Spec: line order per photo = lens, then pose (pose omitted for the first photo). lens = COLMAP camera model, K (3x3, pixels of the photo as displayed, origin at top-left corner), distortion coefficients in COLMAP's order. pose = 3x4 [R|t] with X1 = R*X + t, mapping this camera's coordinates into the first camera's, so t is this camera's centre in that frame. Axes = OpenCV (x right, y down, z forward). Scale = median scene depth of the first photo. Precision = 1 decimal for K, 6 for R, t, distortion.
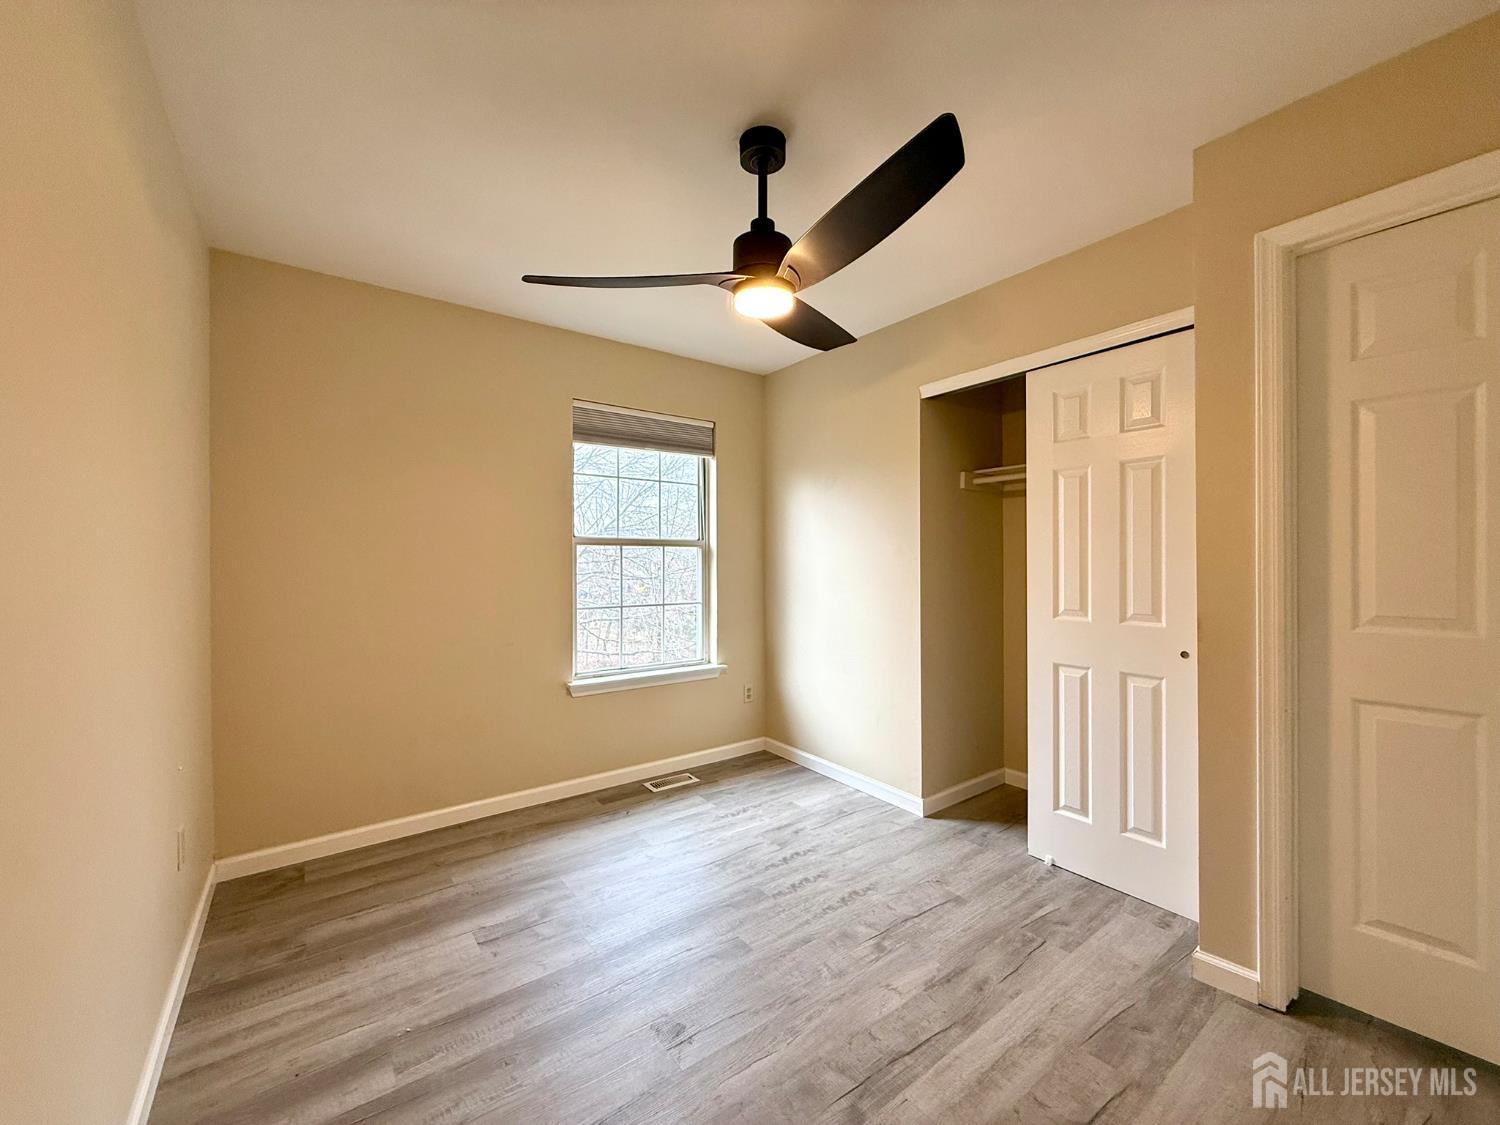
lens RADIAL K [[593.4, 0, 753.5], [0, 593.4, 565.3], [0, 0, 1]] dist [-0.005312, -0.000584]
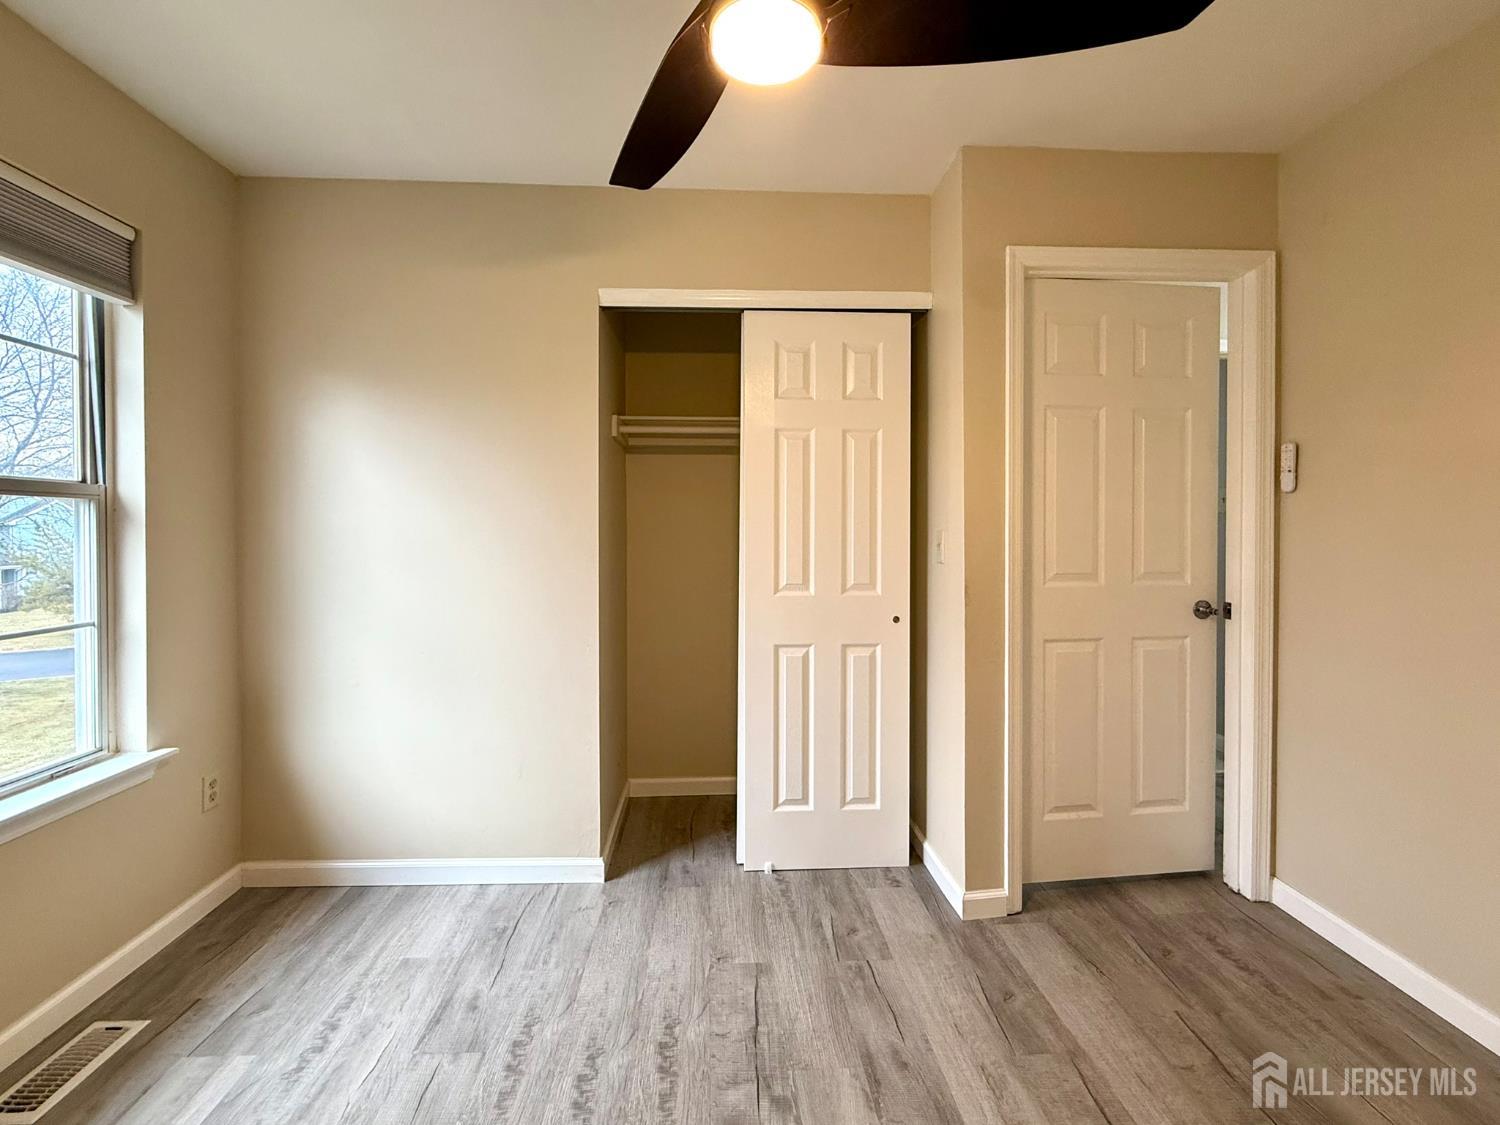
lens RADIAL K [[651.8, 0, 749.3], [0, 651.8, 535.6], [0, 0, 1]] dist [-0.003041, -0.000247]
pose [[0.560792, -0.005264, 0.827940, -0.310283], [0.004003, 0.999985, 0.003646, -0.003434], [-0.827947, 0.001269, 0.560805, 0.456720]]
